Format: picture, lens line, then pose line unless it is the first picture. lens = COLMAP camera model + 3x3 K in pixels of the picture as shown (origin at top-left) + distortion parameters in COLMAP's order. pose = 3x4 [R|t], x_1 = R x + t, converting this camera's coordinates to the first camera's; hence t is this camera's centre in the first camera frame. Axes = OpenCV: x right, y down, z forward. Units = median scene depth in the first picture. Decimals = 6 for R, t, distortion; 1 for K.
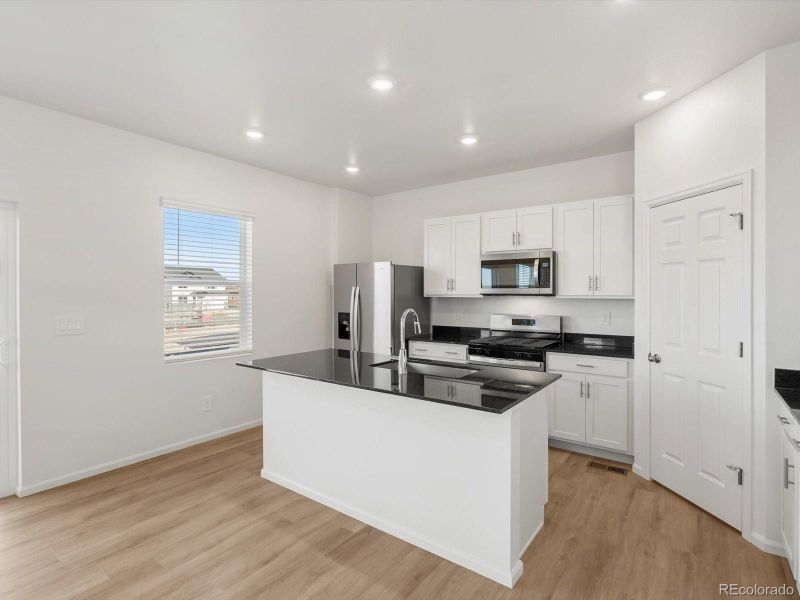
lens RADIAL K [[407.4, 0, 396.8], [0, 407.4, 296.1], [0, 0, 1]] dist [0.004010, -0.001654]
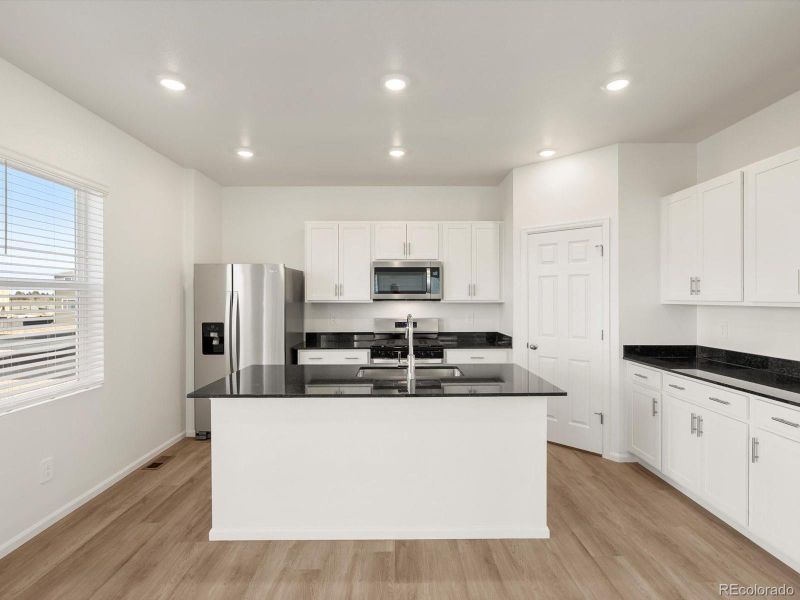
lens RADIAL K [[407.4, 0, 397.8], [0, 407.4, 303.1], [0, 0, 1]] dist [0.004010, -0.001654]
pose [[0.799608, -0.010179, 0.600436, -0.453181], [0.007559, 0.999948, 0.006885, -0.002834], [-0.600475, -0.000967, 0.799643, 0.162151]]
